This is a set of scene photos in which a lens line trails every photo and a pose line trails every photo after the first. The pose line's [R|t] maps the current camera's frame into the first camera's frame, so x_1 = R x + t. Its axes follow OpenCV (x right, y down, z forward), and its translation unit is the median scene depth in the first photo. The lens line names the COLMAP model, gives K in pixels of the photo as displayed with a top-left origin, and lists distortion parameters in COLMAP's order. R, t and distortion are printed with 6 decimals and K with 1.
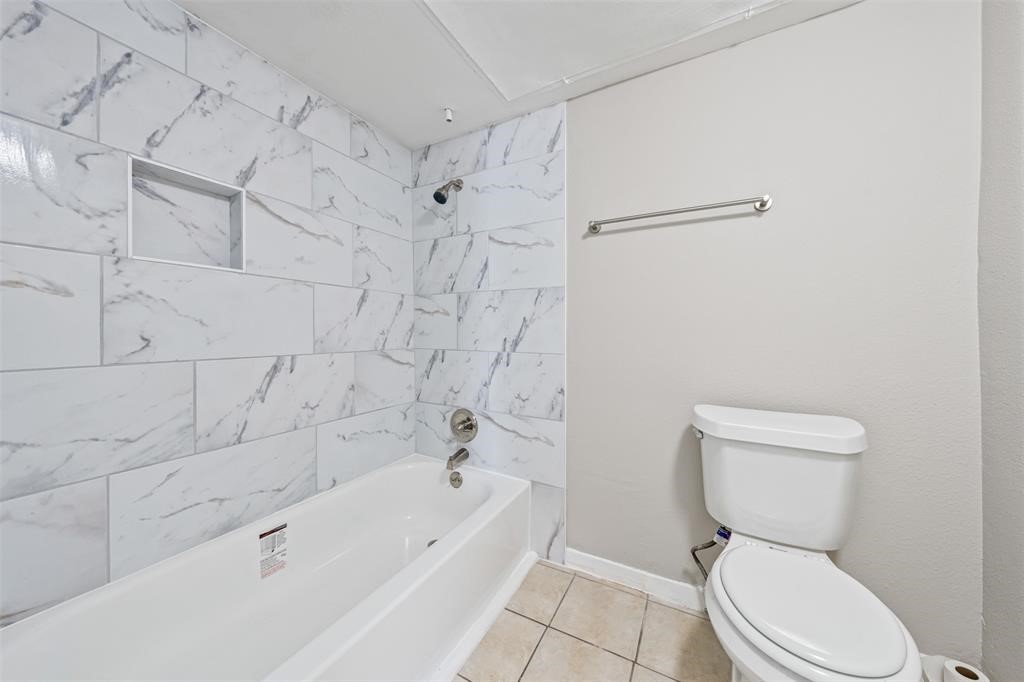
lens RADIAL K [[352.1, 0, 517.4], [0, 352.1, 333.5], [0, 0, 1]] dist [0.000420, -0.000478]
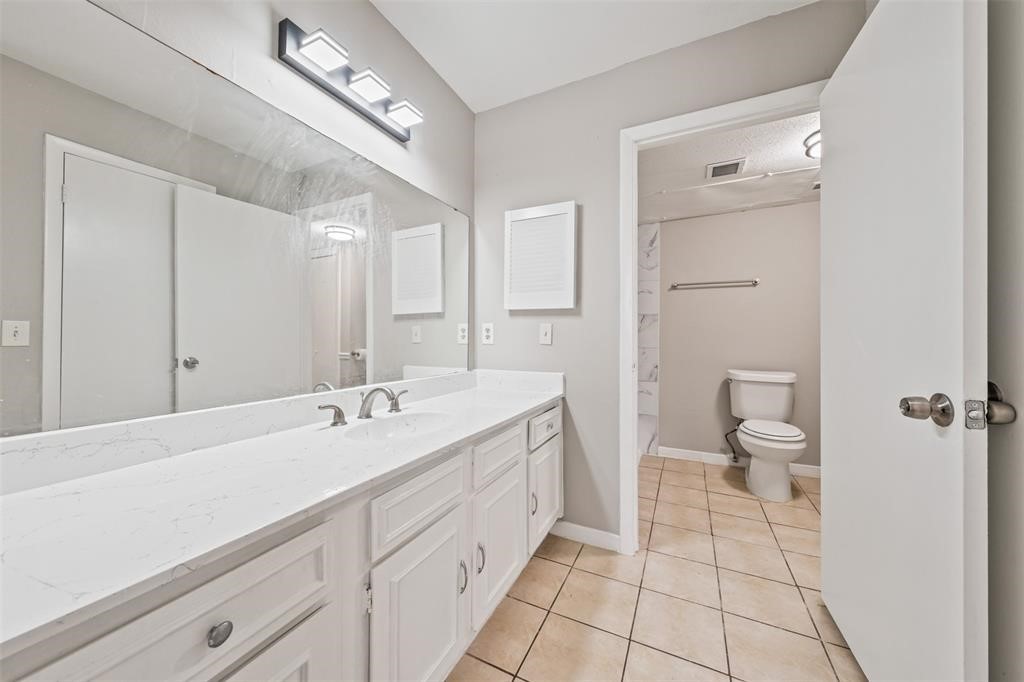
lens RADIAL K [[372.0, 0, 503.8], [0, 372.0, 333.8], [0, 0, 1]] dist [-0.002062, -0.000010]
pose [[0.998800, 0.004496, 0.048772, -1.042928], [-0.003811, 0.999893, -0.014125, 0.014168], [-0.048830, 0.013922, 0.998710, -1.314816]]
